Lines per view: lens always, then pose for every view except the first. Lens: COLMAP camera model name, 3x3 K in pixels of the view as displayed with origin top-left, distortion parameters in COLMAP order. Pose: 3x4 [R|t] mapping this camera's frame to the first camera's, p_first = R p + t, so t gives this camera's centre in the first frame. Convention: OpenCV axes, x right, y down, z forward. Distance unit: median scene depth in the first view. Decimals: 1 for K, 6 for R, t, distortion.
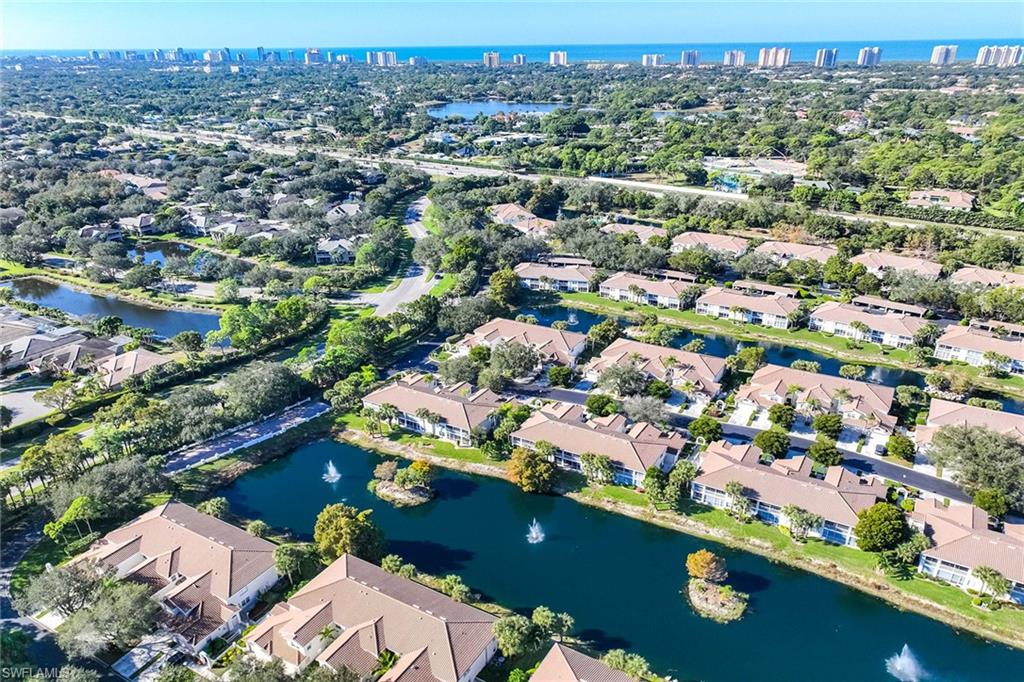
lens RADIAL K [[741.1, 0, 515.9], [0, 741.1, 341.8], [0, 0, 1]] dist [-0.003067, 0.005652]
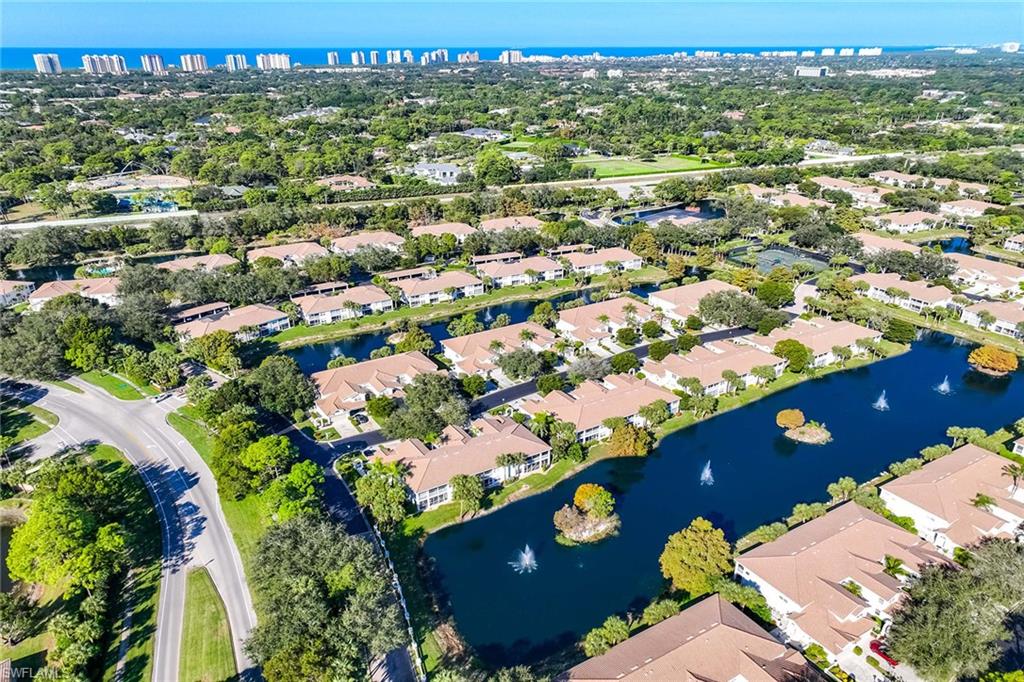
lens RADIAL K [[741.1, 0, 515.9], [0, 741.1, 341.8], [0, 0, 1]] dist [-0.003067, 0.005652]
pose [[0.454670, -0.323222, 0.829941, -0.545006], [0.332319, 0.926100, 0.178615, -0.126003], [-0.826341, 0.194594, 0.528483, 0.334379]]
